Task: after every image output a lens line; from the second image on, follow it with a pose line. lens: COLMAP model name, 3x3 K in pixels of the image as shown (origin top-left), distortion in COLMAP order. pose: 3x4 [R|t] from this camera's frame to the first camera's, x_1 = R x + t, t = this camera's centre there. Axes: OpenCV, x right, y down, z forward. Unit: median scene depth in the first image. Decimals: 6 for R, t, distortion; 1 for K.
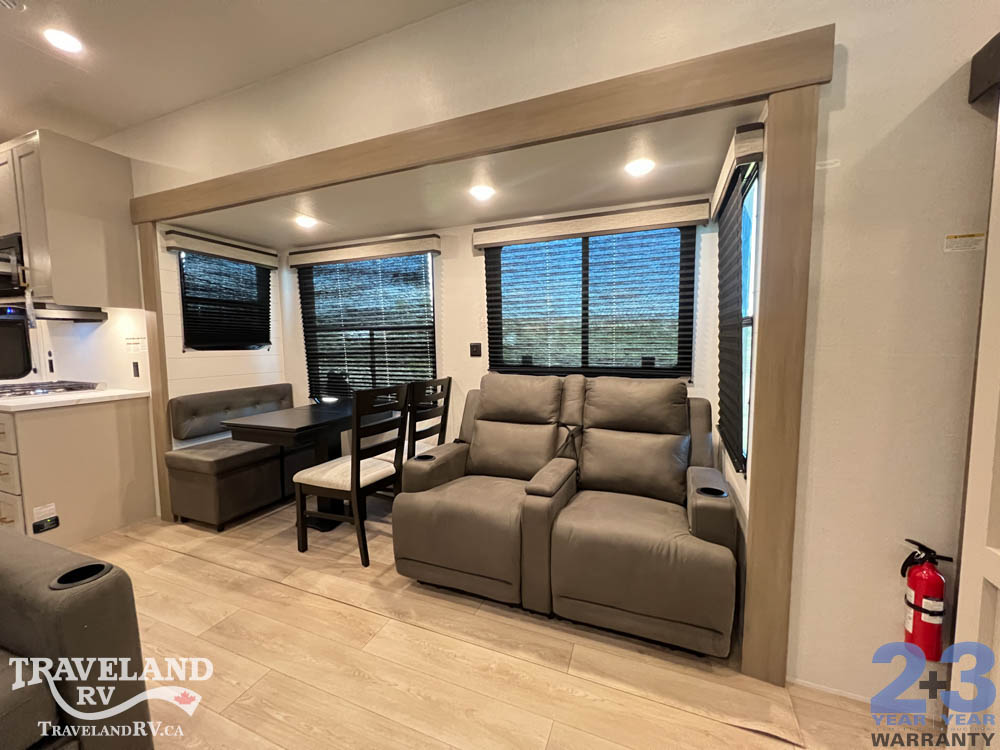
lens RADIAL K [[399.3, 0, 499.8], [0, 399.3, 373.4], [0, 0, 1]] dist [-0.000707, 0.000897]
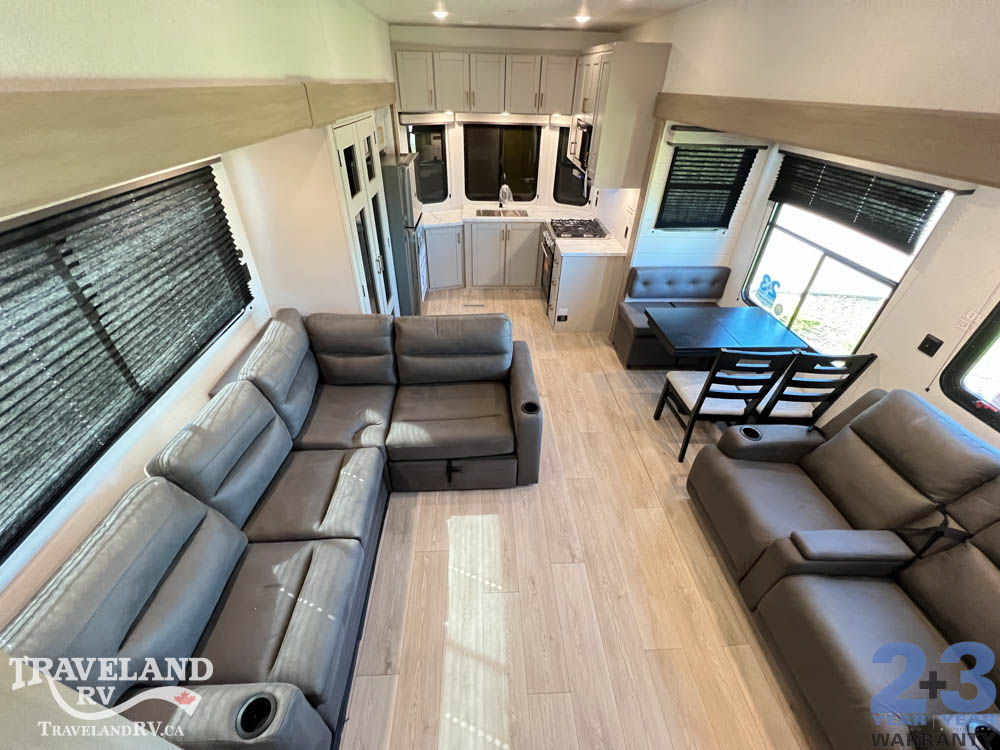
lens RADIAL K [[399.3, 0, 496.8], [0, 399.3, 373.9], [0, 0, 1]] dist [-0.000707, 0.000897]
pose [[0.417335, 0.551344, -0.722393, 0.184291], [-0.095540, 0.817142, 0.568463, -0.393637], [0.903717, -0.168222, 0.393698, -0.028108]]
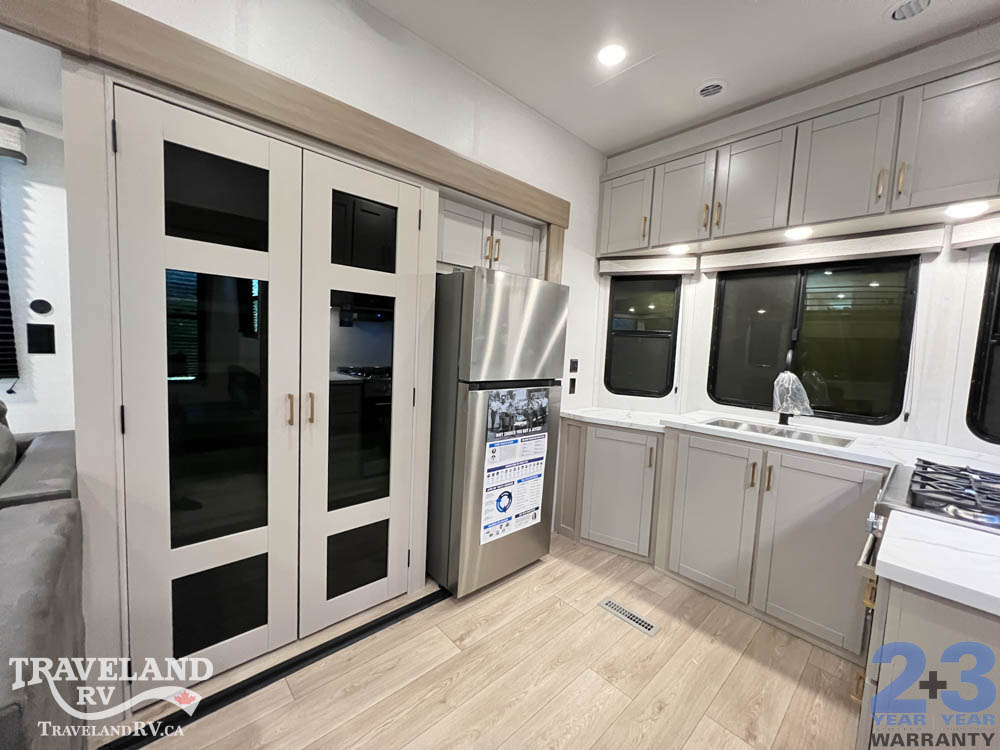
lens RADIAL K [[399.3, 0, 498.6], [0, 399.3, 373.5], [0, 0, 1]] dist [-0.000707, 0.000897]
pose [[-0.427705, 0.058834, -0.902001, -0.662726], [-0.113361, 0.986510, 0.118099, -0.078194], [0.896782, 0.152763, -0.415266, 0.713564]]
